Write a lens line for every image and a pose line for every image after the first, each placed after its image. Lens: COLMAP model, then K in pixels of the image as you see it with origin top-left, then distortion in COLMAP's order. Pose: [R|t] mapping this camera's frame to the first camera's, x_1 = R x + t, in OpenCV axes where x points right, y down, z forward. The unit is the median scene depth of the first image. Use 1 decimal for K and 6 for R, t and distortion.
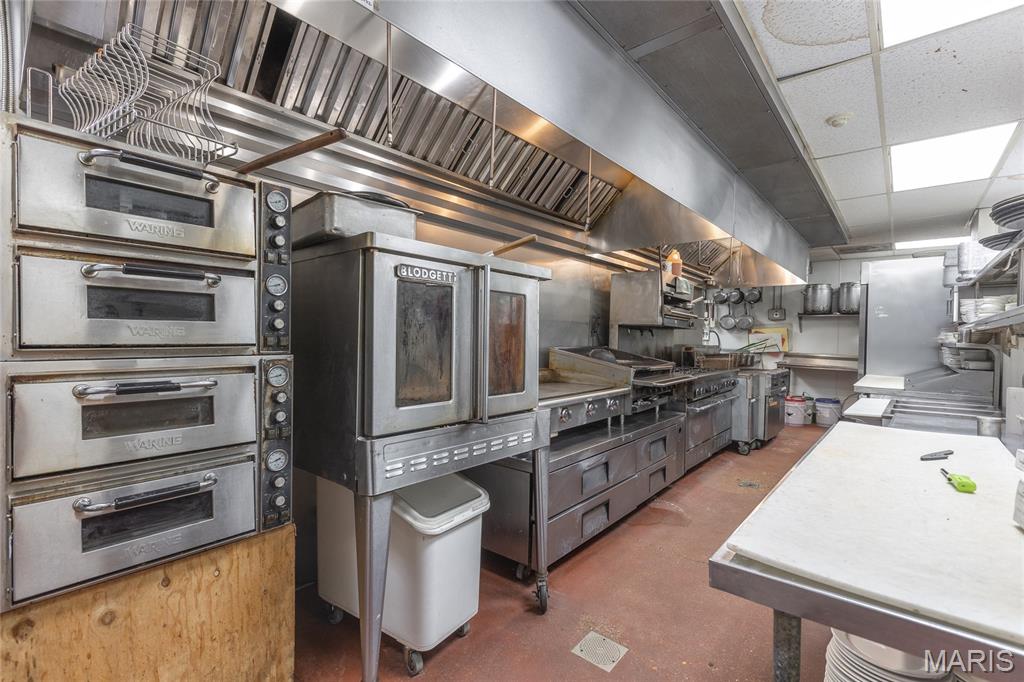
lens RADIAL K [[461.0, 0, 504.7], [0, 461.0, 343.1], [0, 0, 1]] dist [-0.000570, -0.000015]
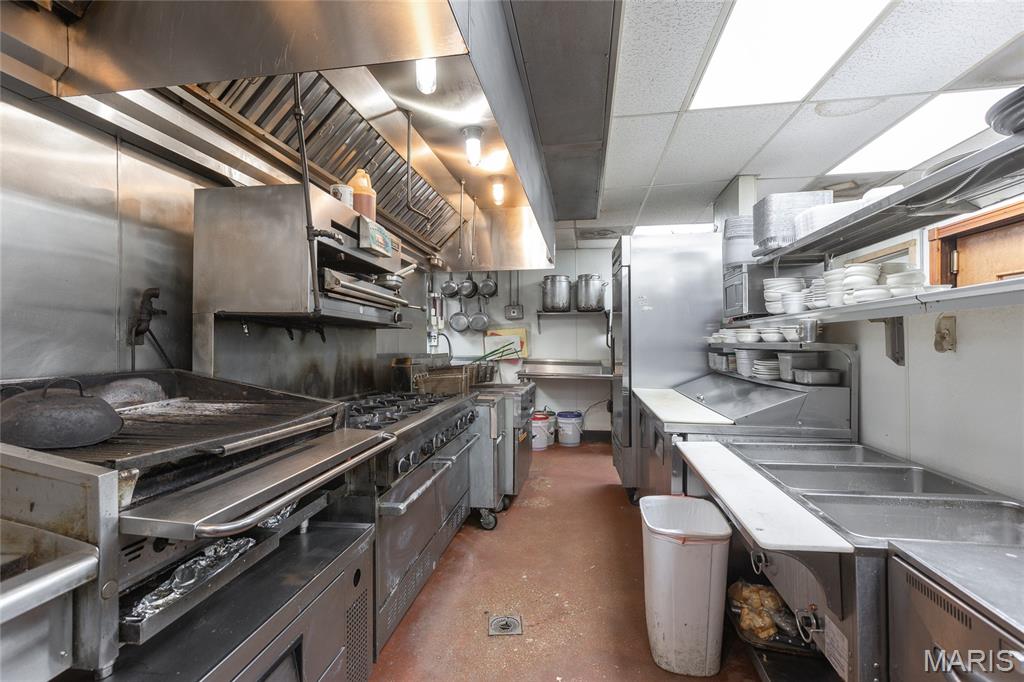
lens RADIAL K [[461.0, 0, 510.5], [0, 461.0, 341.8], [0, 0, 1]] dist [-0.000570, -0.000015]
pose [[0.846749, -0.018178, 0.531682, 0.173742], [0.026960, 0.999598, -0.008760, -0.003445], [-0.531309, 0.021752, 0.846899, 0.360908]]
